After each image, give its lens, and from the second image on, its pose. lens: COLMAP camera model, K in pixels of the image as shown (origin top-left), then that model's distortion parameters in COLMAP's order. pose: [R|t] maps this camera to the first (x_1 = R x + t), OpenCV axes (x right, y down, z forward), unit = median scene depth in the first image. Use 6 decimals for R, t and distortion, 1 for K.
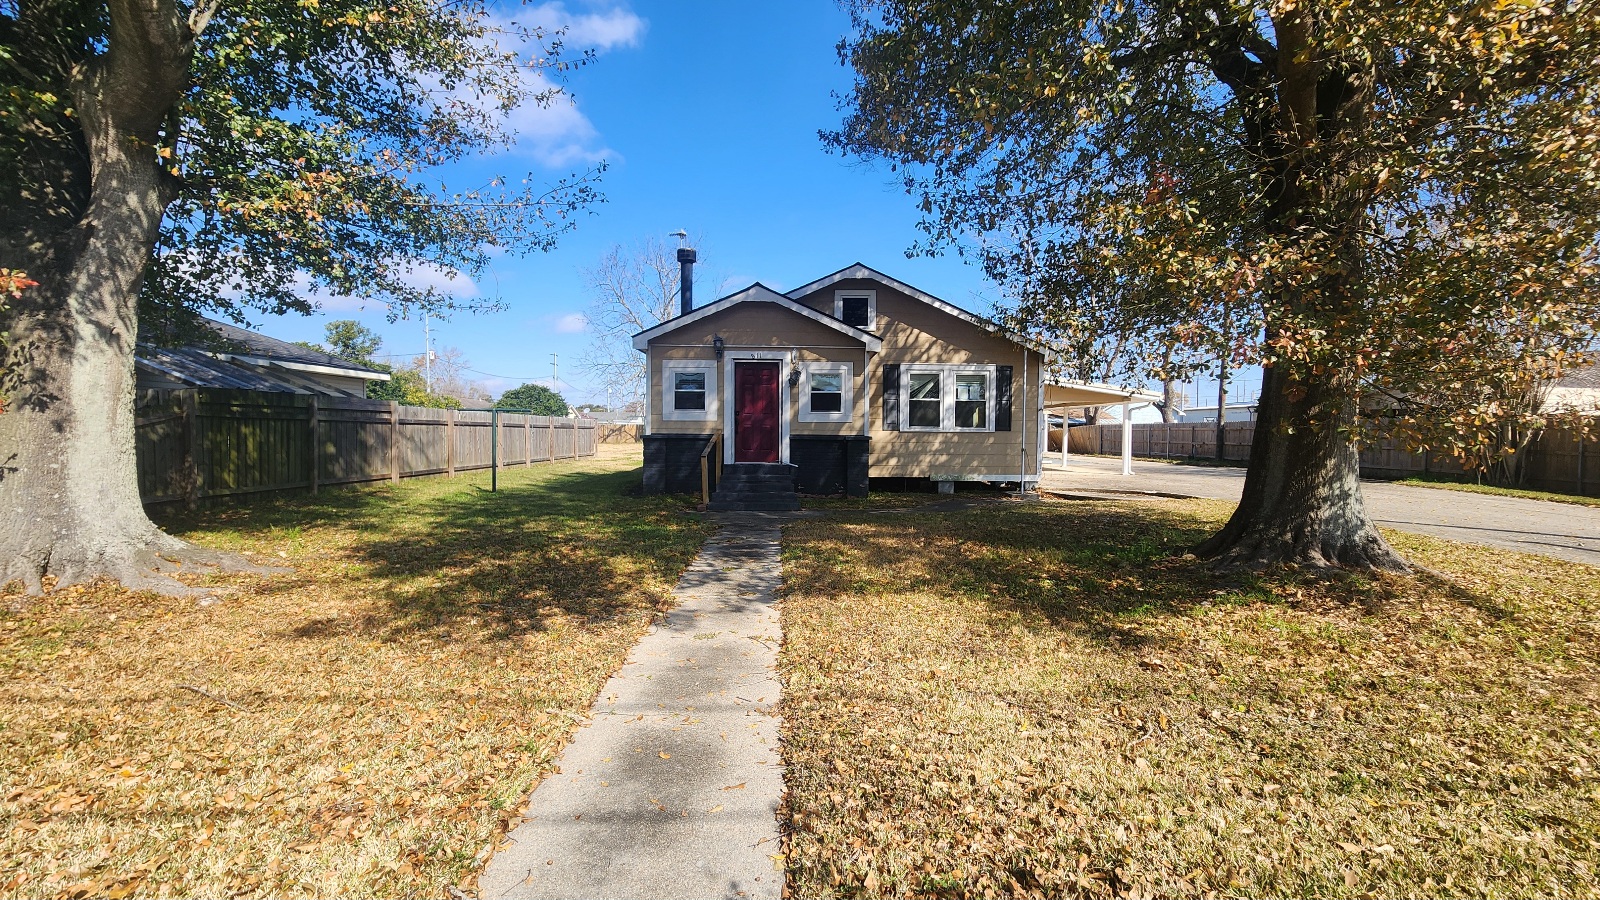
lens RADIAL K [[651.2, 0, 810.4], [0, 651.2, 453.2], [0, 0, 1]] dist [0.004387, -0.002610]
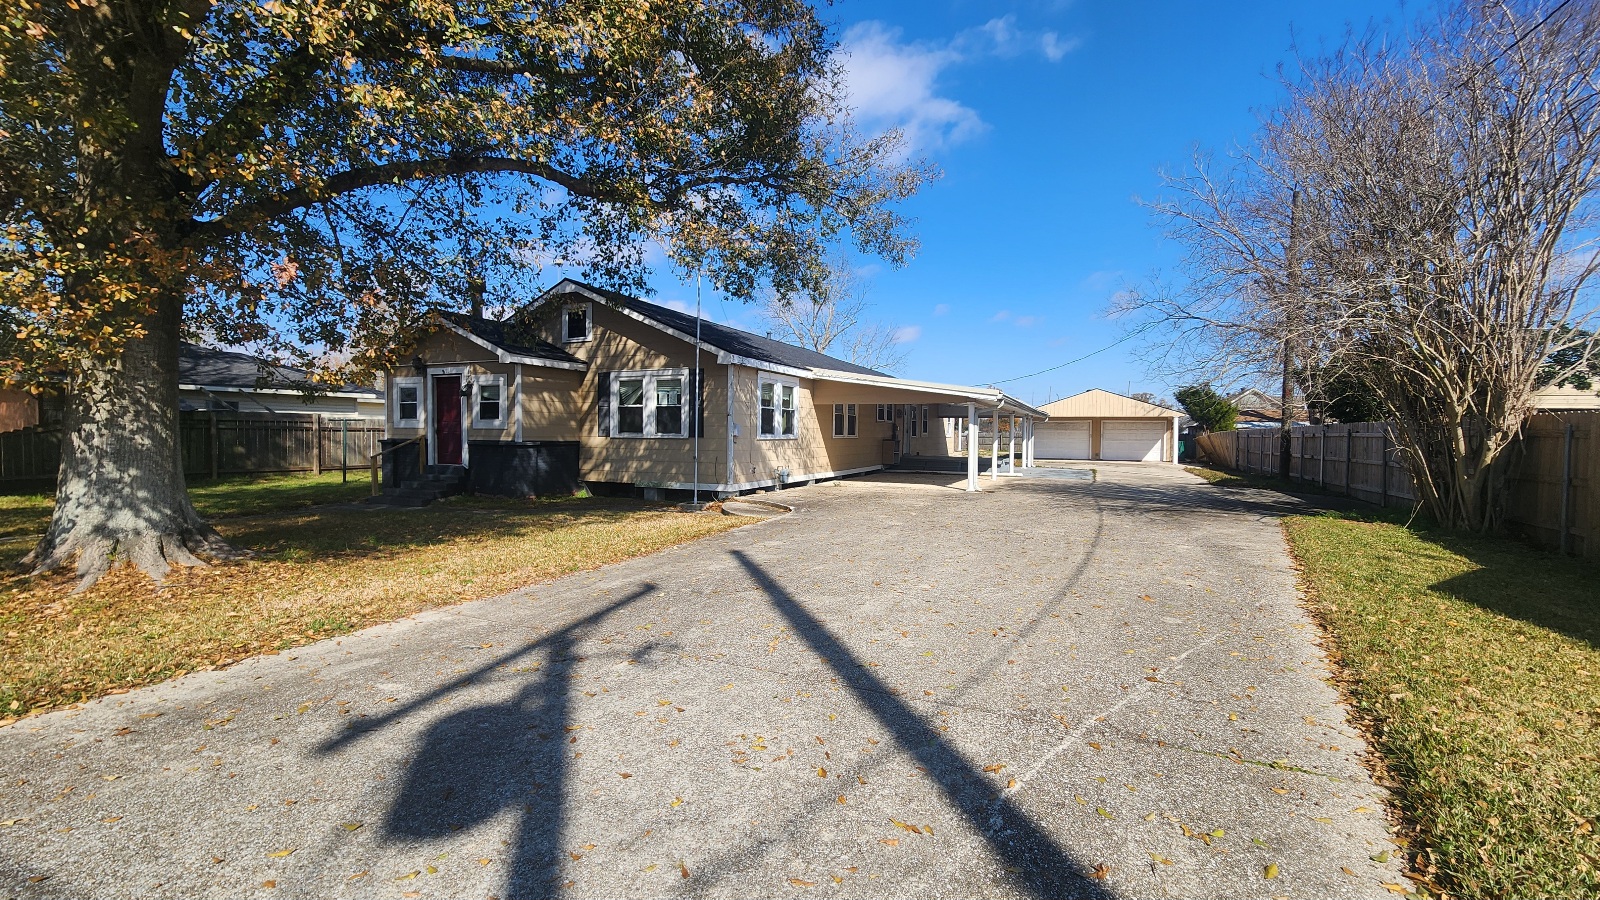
lens RADIAL K [[651.2, 0, 805.1], [0, 651.2, 449.6], [0, 0, 1]] dist [0.004387, -0.002610]
pose [[0.898473, 0.010234, -0.438909, 0.982007], [-0.016928, 0.999792, -0.011341, -0.009089], [0.438702, 0.017619, 0.898460, 0.245838]]
